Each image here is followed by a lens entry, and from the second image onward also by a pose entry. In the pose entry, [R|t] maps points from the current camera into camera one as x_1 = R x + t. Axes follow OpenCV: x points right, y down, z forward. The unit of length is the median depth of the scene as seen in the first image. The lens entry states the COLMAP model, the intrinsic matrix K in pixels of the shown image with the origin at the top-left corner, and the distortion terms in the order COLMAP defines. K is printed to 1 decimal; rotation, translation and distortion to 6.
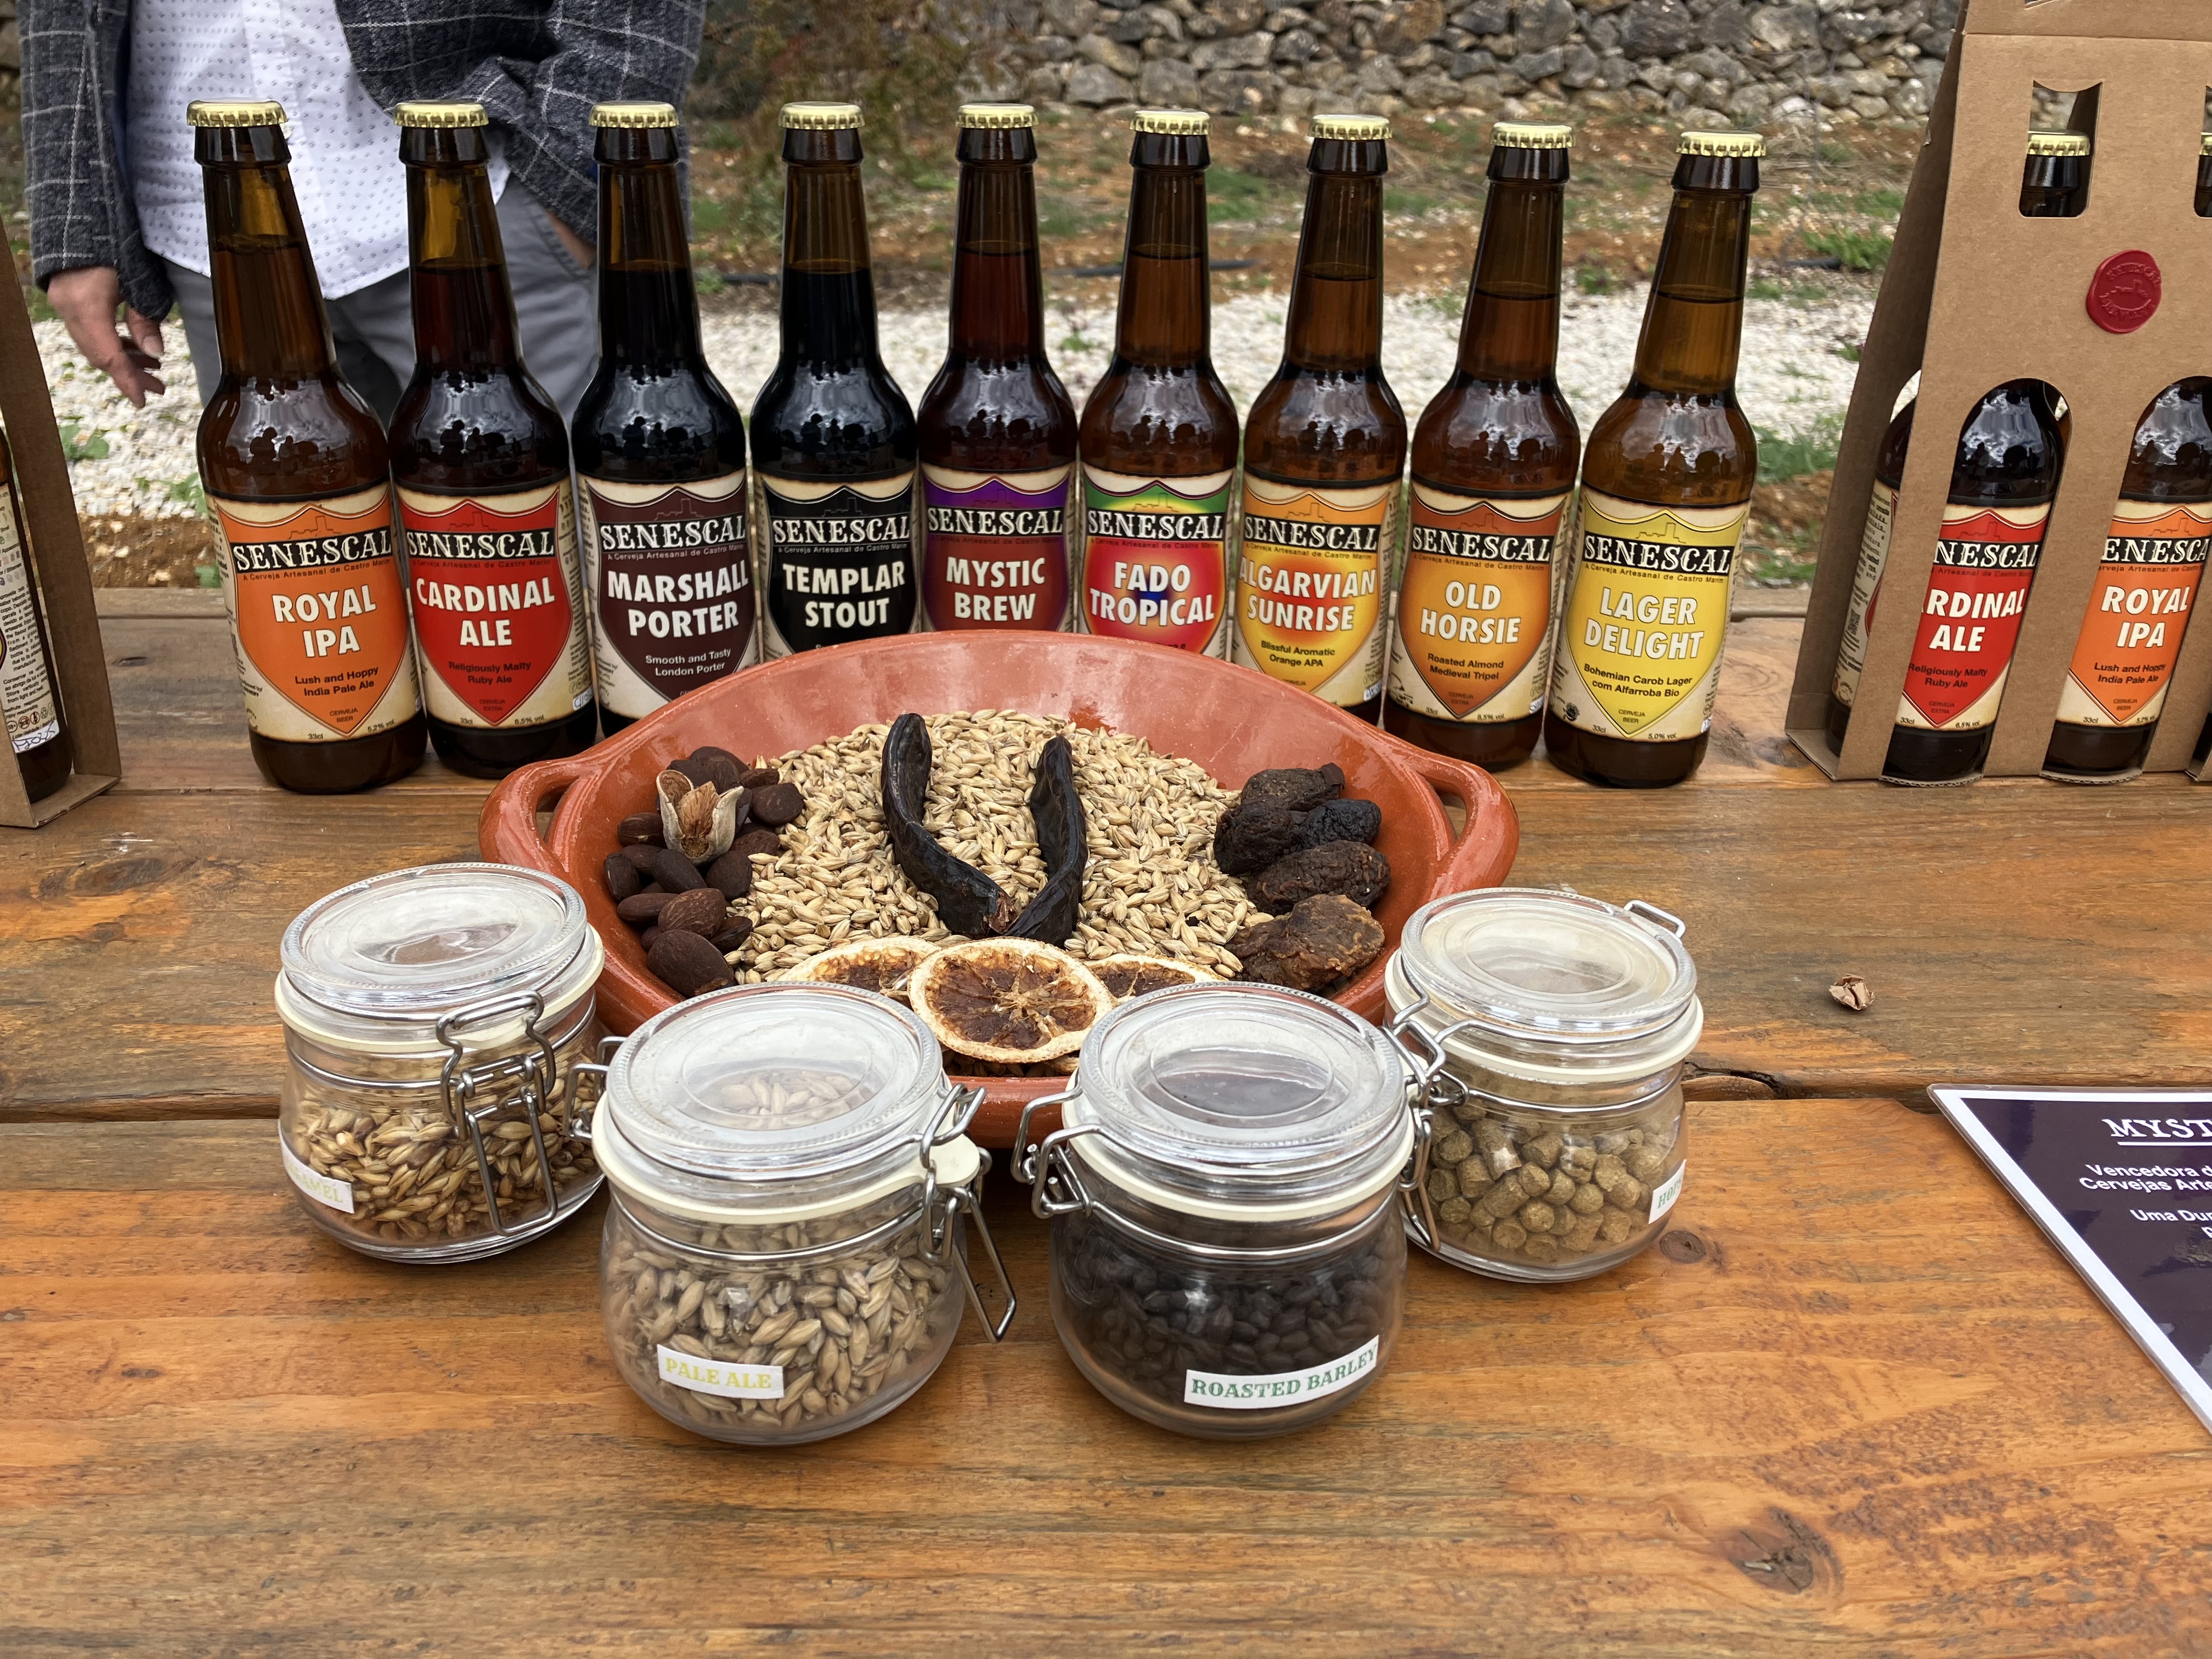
lens RADIAL K [[1753.8, 0, 1122.8], [0, 1753.8, 811.1], [0, 0, 1]] dist [0.019238, -0.018928]
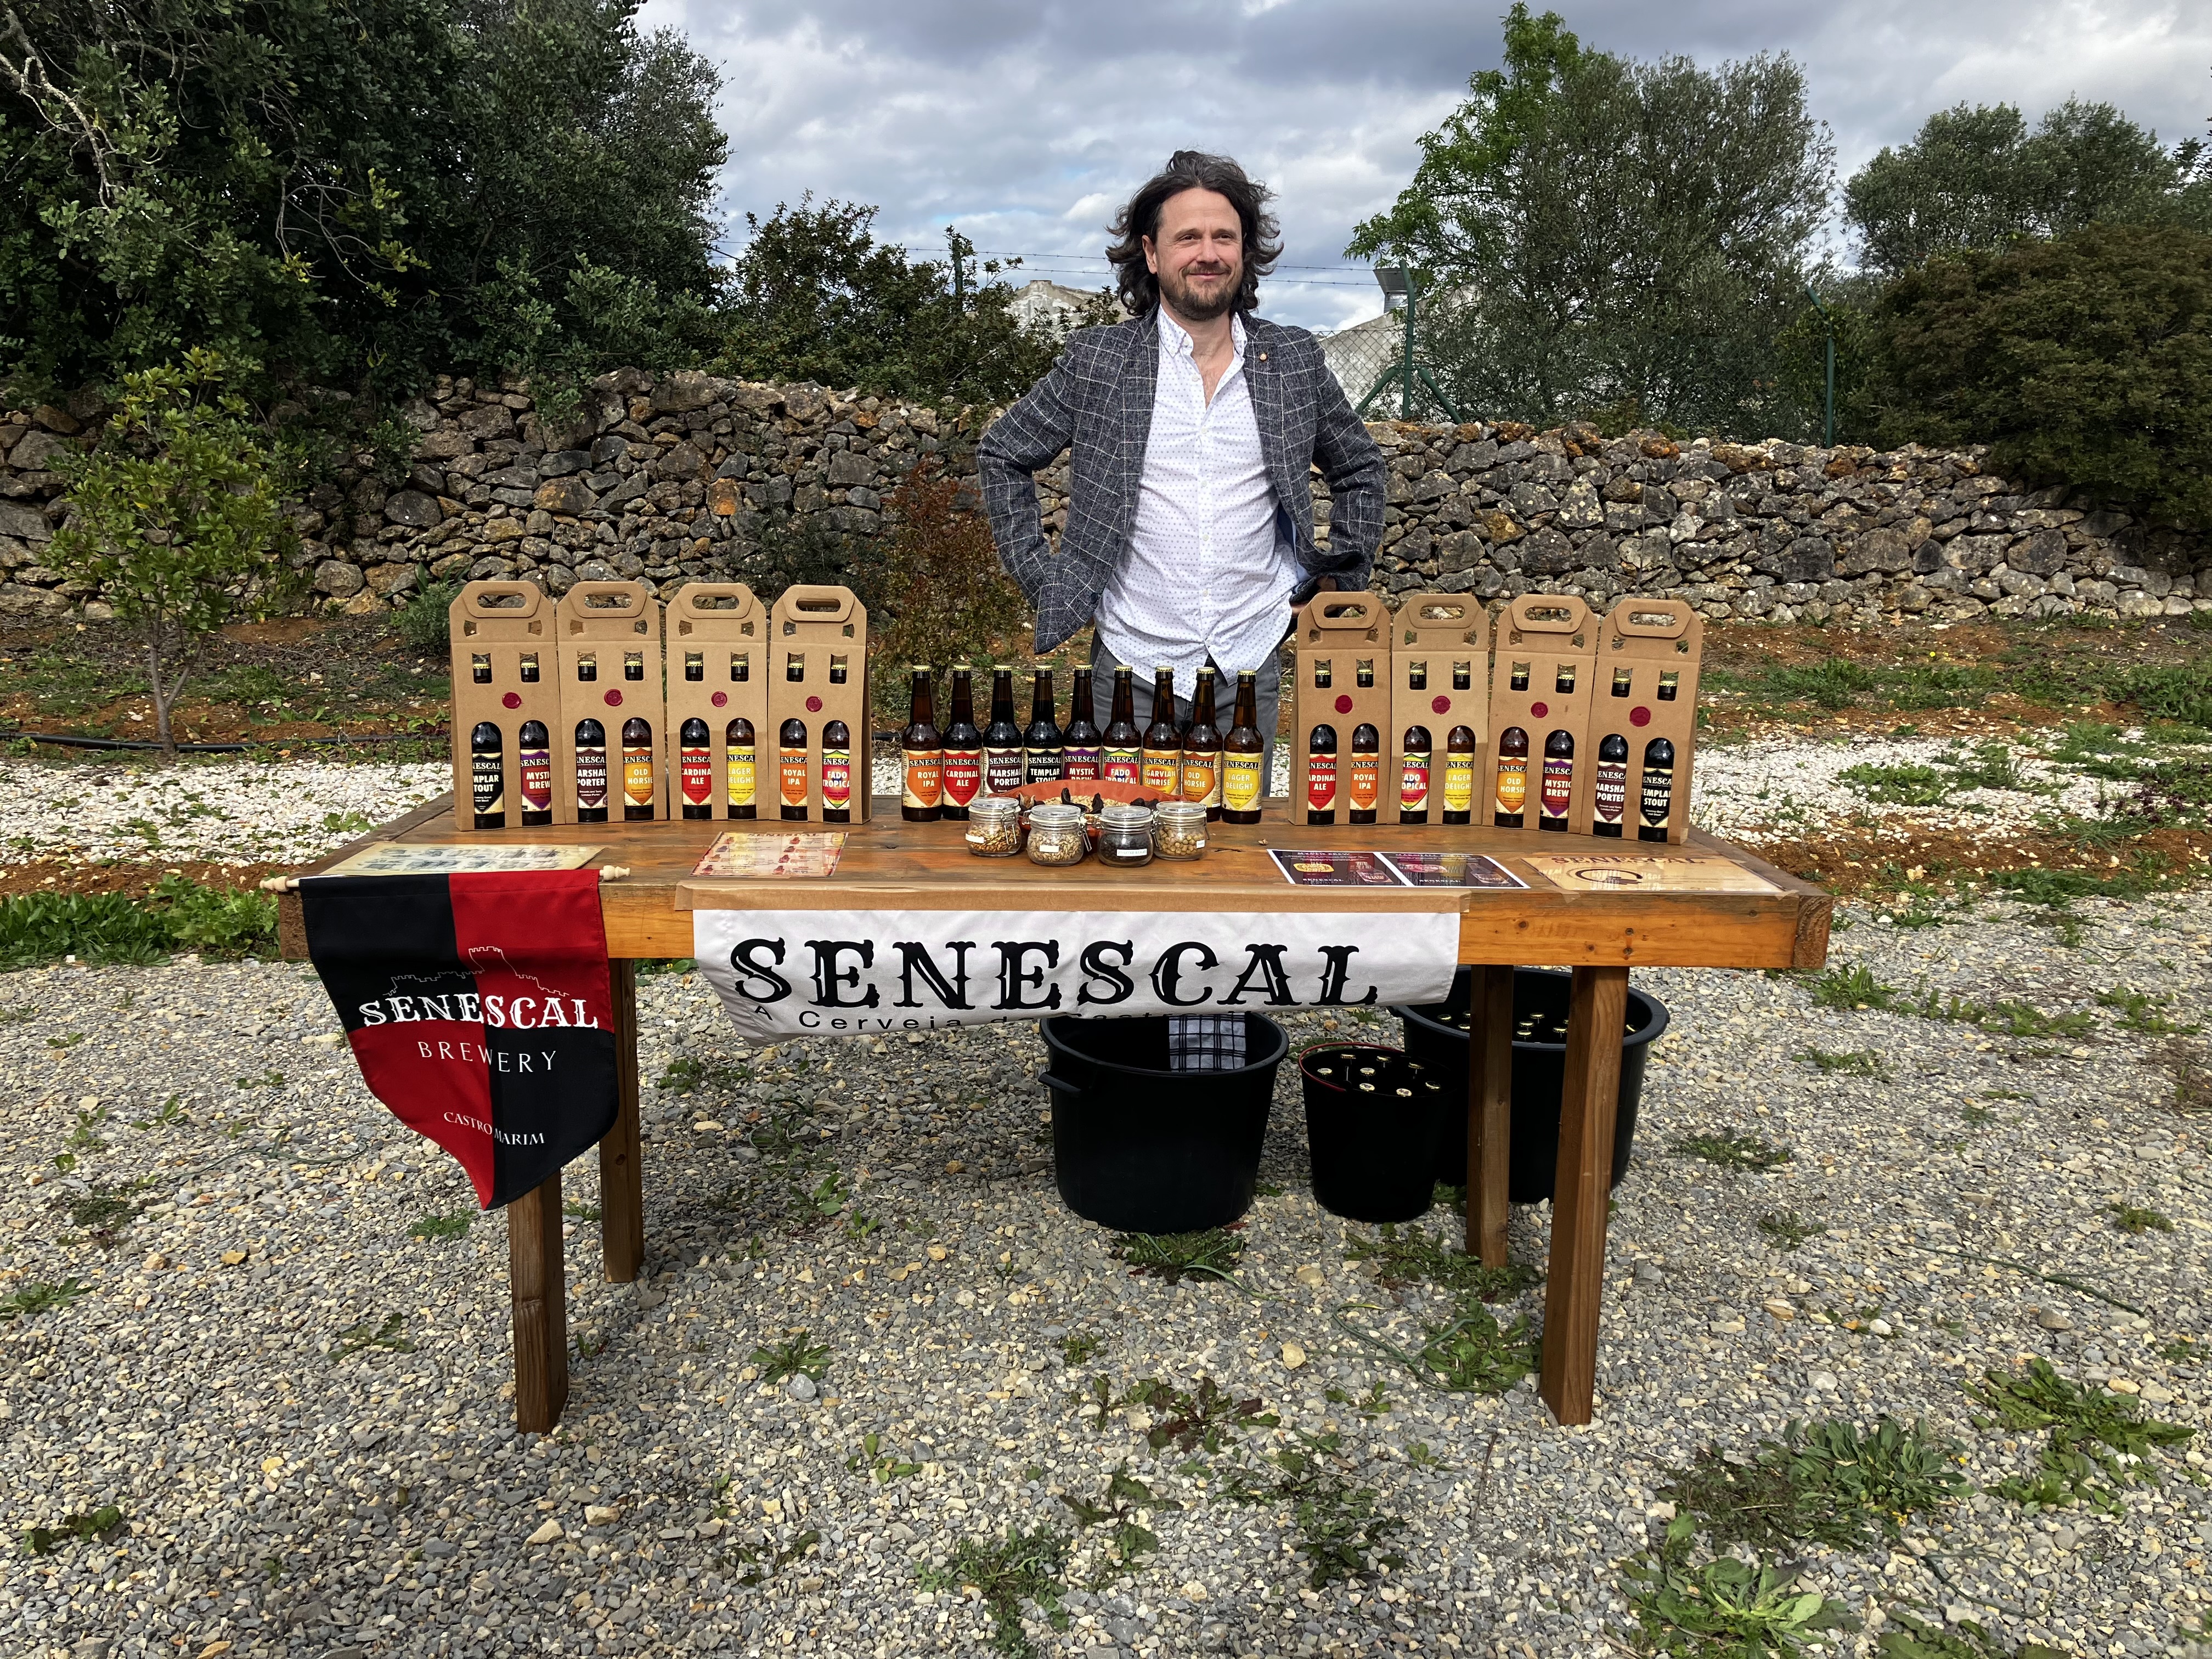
lens RADIAL K [[1753.8, 0, 1123.8], [0, 1753.8, 763.9], [0, 0, 1]] dist [0.019238, -0.018928]
pose [[0.999900, -0.005173, -0.013189, 0.010843], [0.001237, 0.959279, -0.282458, 0.136228], [0.014113, 0.282413, 0.959189, -0.397576]]
